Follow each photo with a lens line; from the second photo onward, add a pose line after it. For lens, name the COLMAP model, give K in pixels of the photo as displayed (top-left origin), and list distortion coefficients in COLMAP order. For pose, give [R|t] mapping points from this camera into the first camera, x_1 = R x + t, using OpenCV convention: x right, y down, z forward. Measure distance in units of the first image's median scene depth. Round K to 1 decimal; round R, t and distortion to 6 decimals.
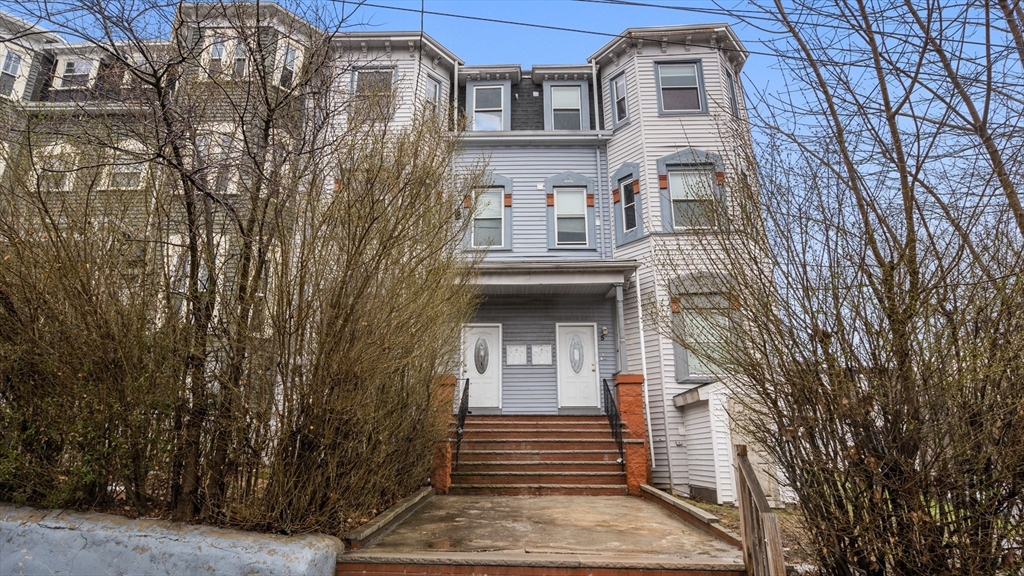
lens RADIAL K [[562.9, 0, 513.5], [0, 562.9, 286.8], [0, 0, 1]] dist [0.007355, 0.002501]
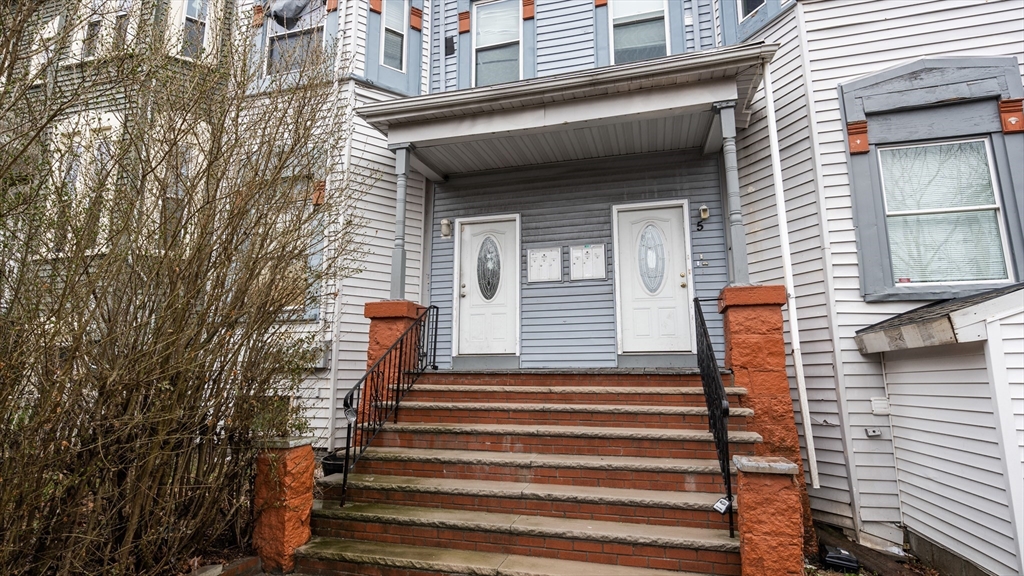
lens RADIAL K [[533.7, 0, 506.4], [0, 533.7, 284.0], [0, 0, 1]] dist [0.005413, 0.001136]
pose [[0.968826, -0.040602, -0.244394, 0.103893], [0.066618, 0.992841, 0.099144, 0.085334], [0.238619, -0.112334, 0.964594, 0.466768]]
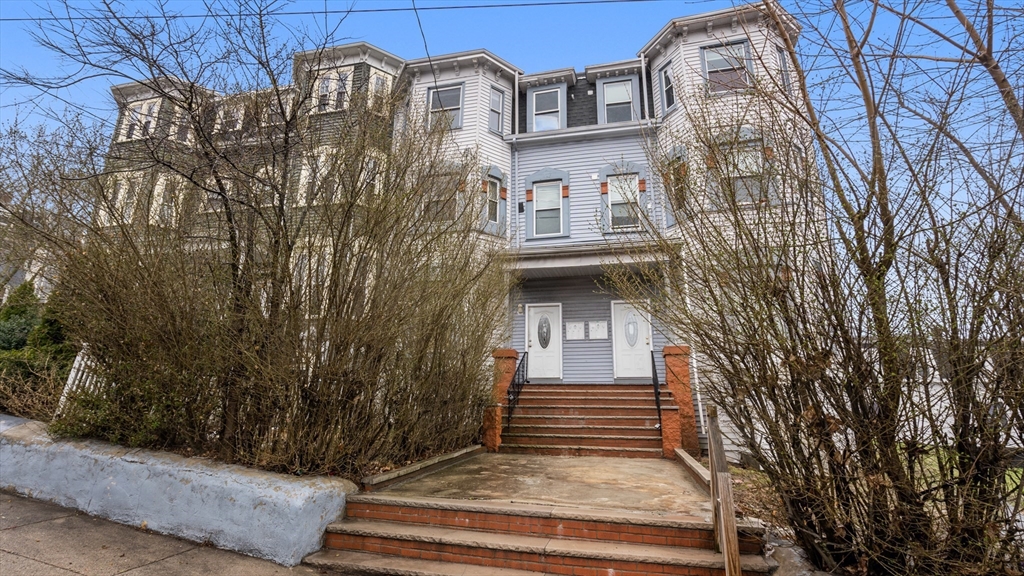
lens RADIAL K [[495.9, 0, 511.8], [0, 495.9, 284.4], [0, 0, 1]] dist [0.000297, 0.002840]
pose [[0.977636, -0.039010, -0.206654, 0.090349], [0.042190, 0.999049, 0.011001, 0.014737], [0.206028, -0.019473, 0.978352, 0.025863]]
